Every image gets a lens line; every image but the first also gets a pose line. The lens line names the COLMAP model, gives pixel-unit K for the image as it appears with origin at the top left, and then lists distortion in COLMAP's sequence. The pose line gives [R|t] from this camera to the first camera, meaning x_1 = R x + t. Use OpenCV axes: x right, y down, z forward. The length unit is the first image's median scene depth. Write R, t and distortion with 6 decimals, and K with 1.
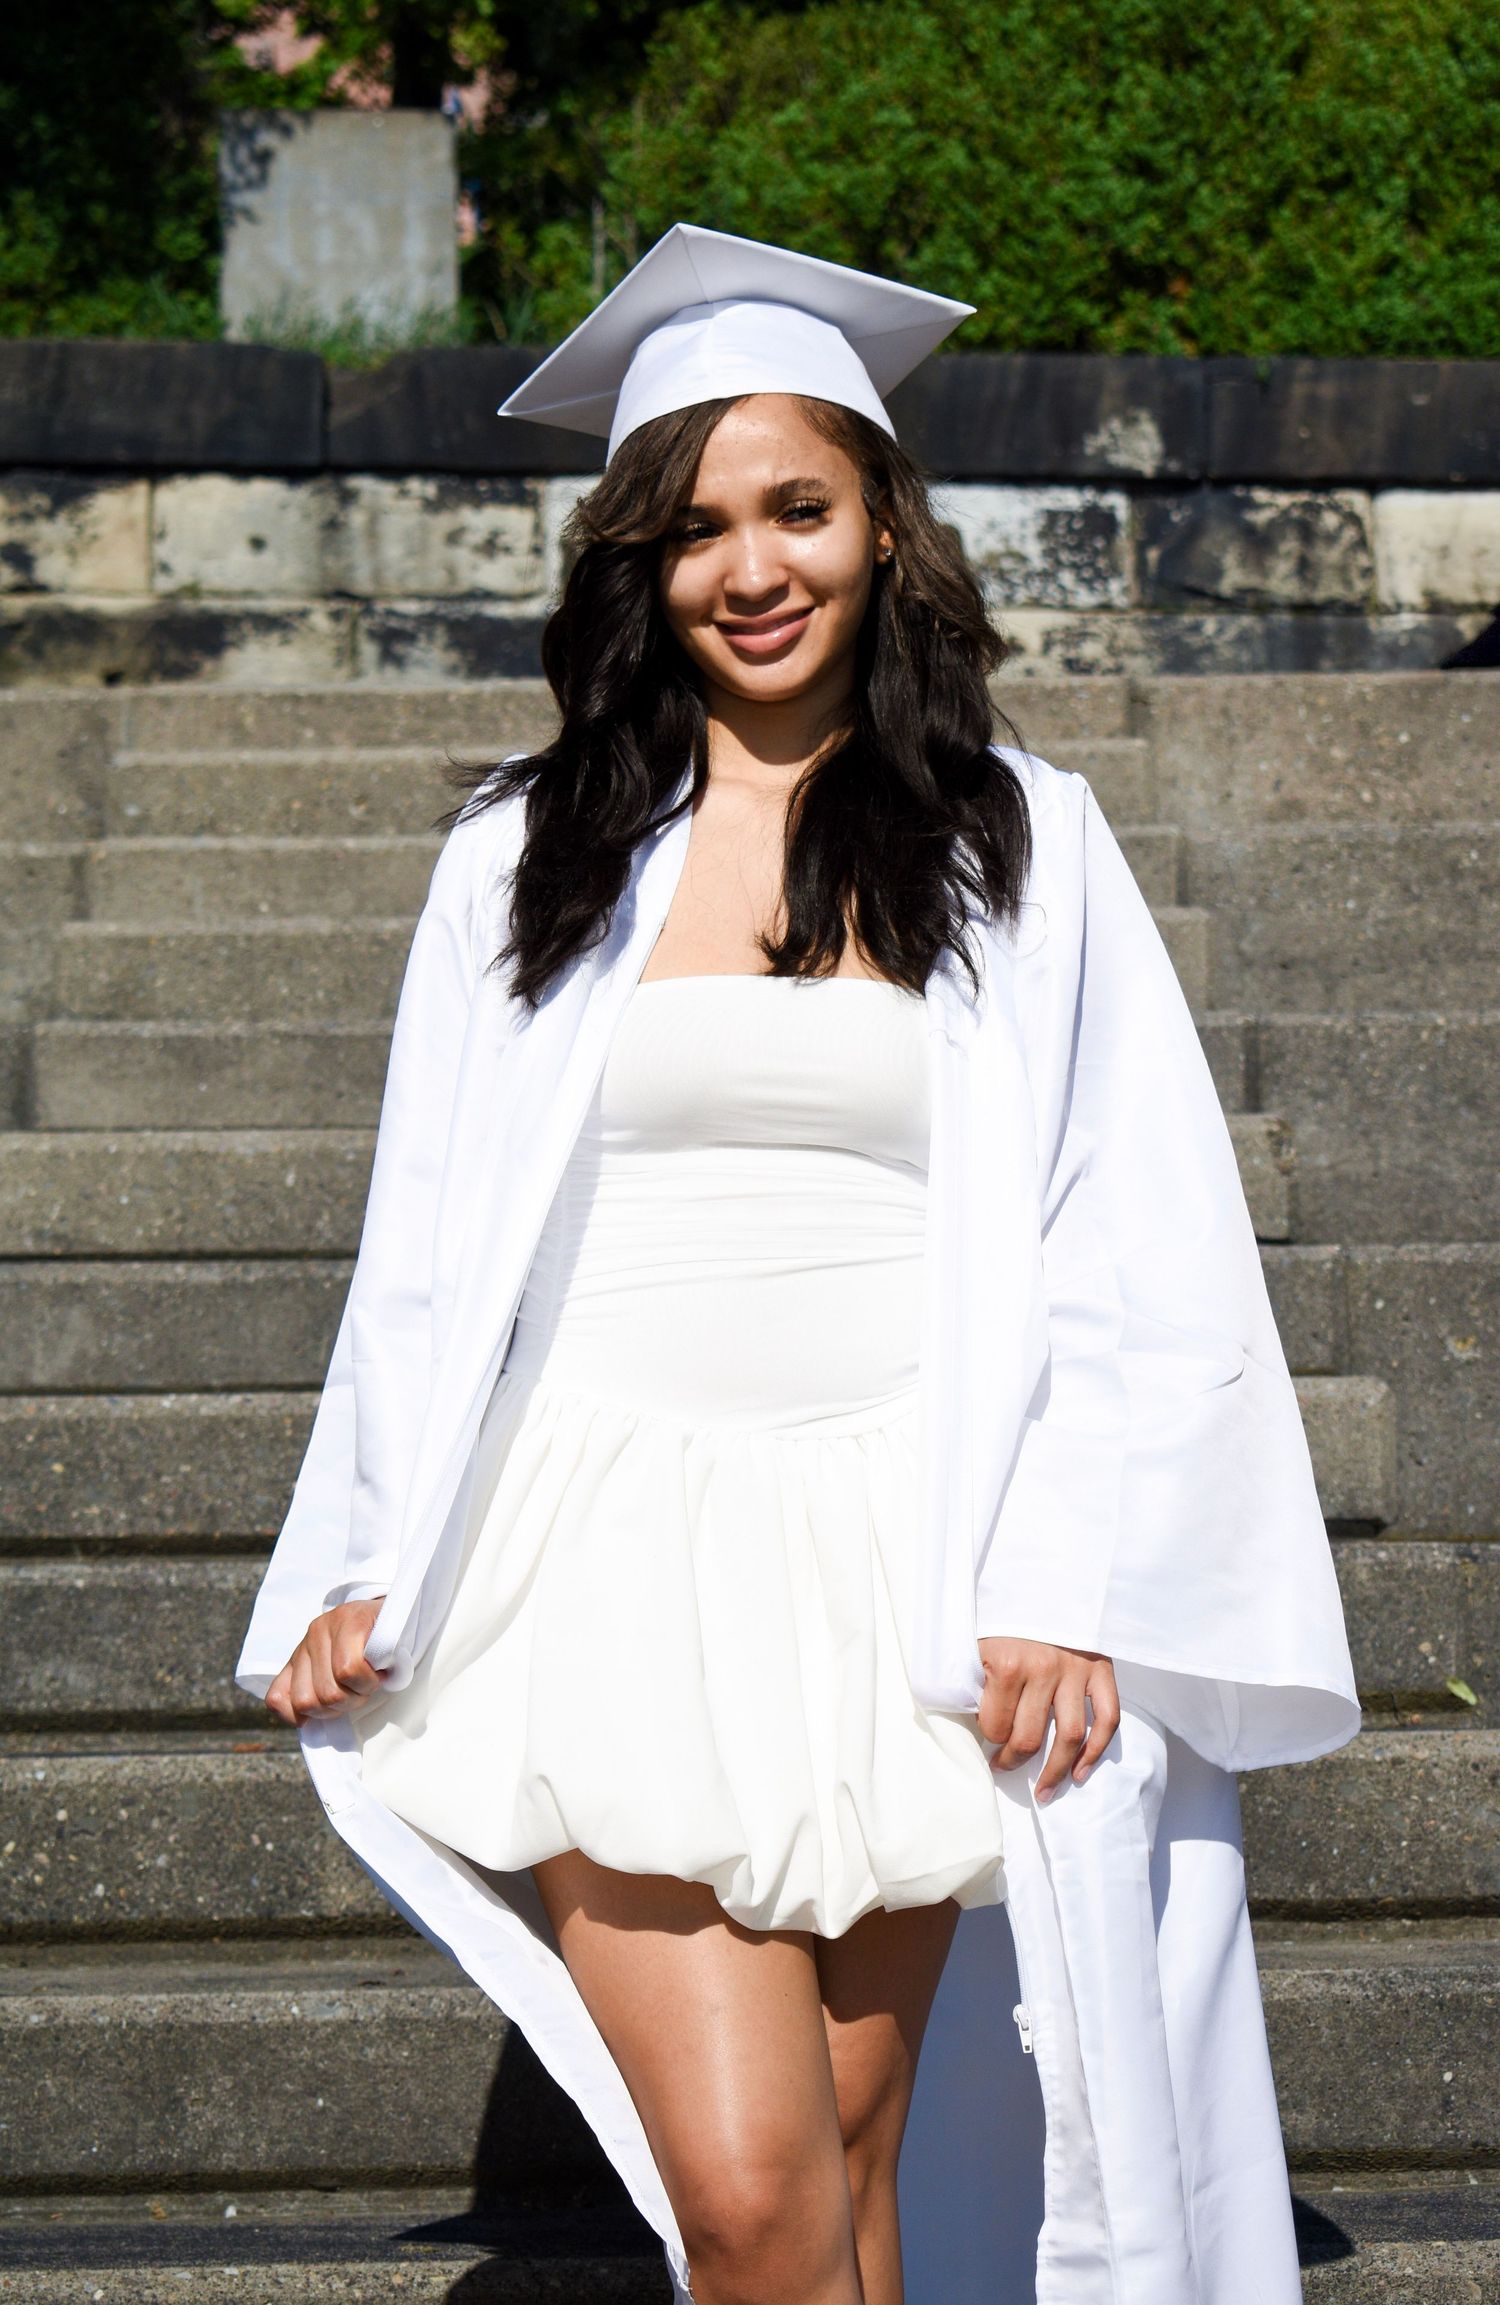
lens RADIAL K [[5341.6, 0, 749.9], [0, 5341.6, 1142.9], [0, 0, 1]] dist [0.053094, 0.000000]
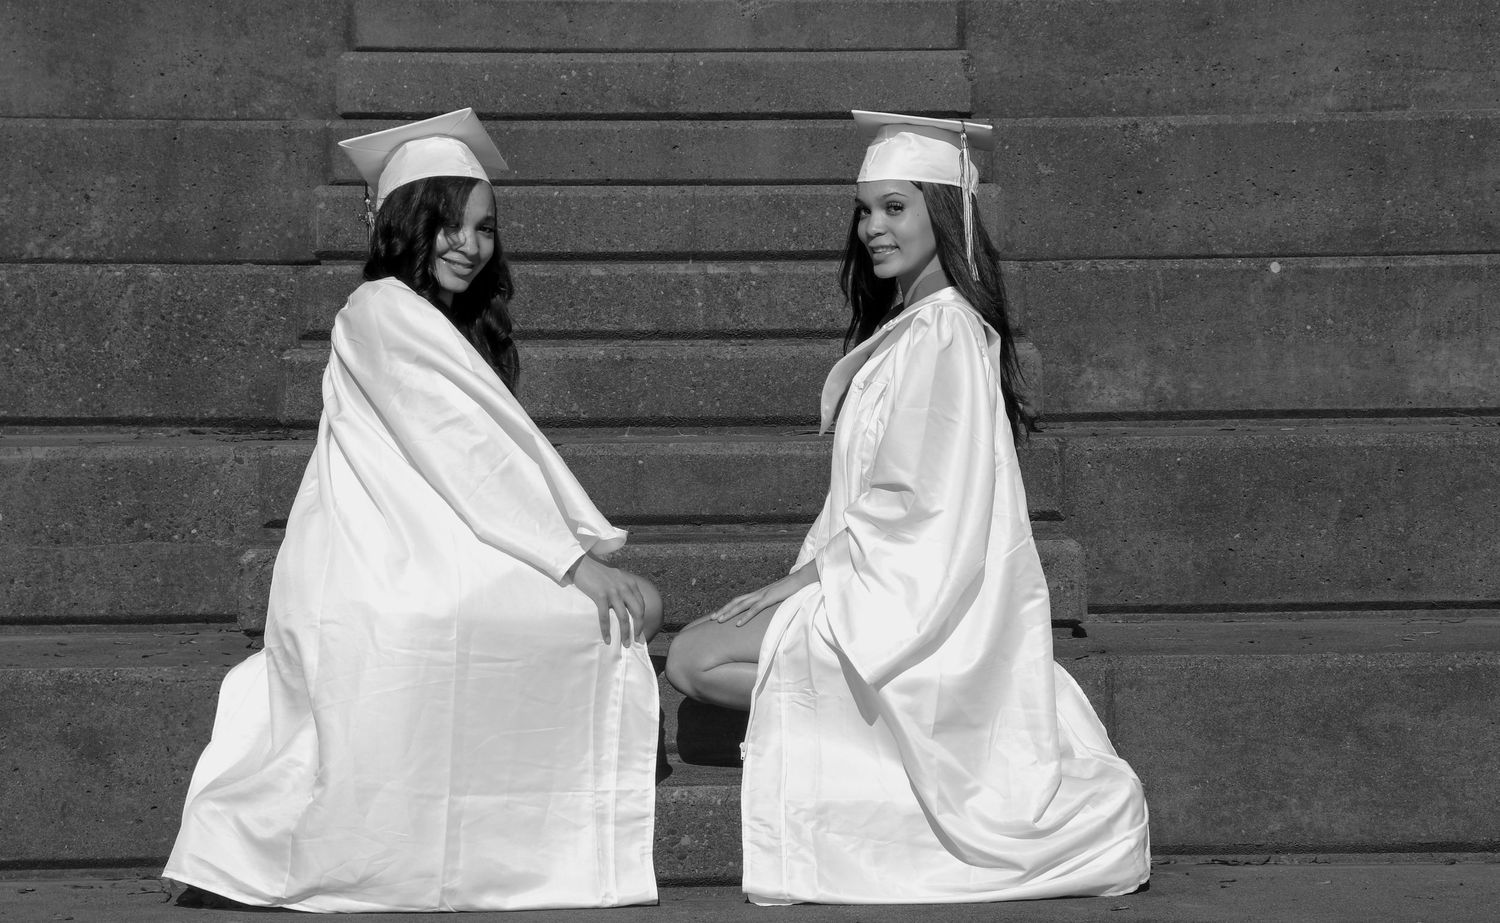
lens RADIAL K [[3803.6, 0, 741.5], [0, 3803.6, 476.3], [0, 0, 1]] dist [0.412105, 0.000000]
pose [[0.999950, 0.009919, 0.001252, 0.011819], [-0.009997, 0.990912, 0.134142, -0.039718], [0.000090, -0.134147, 0.990961, -0.479531]]
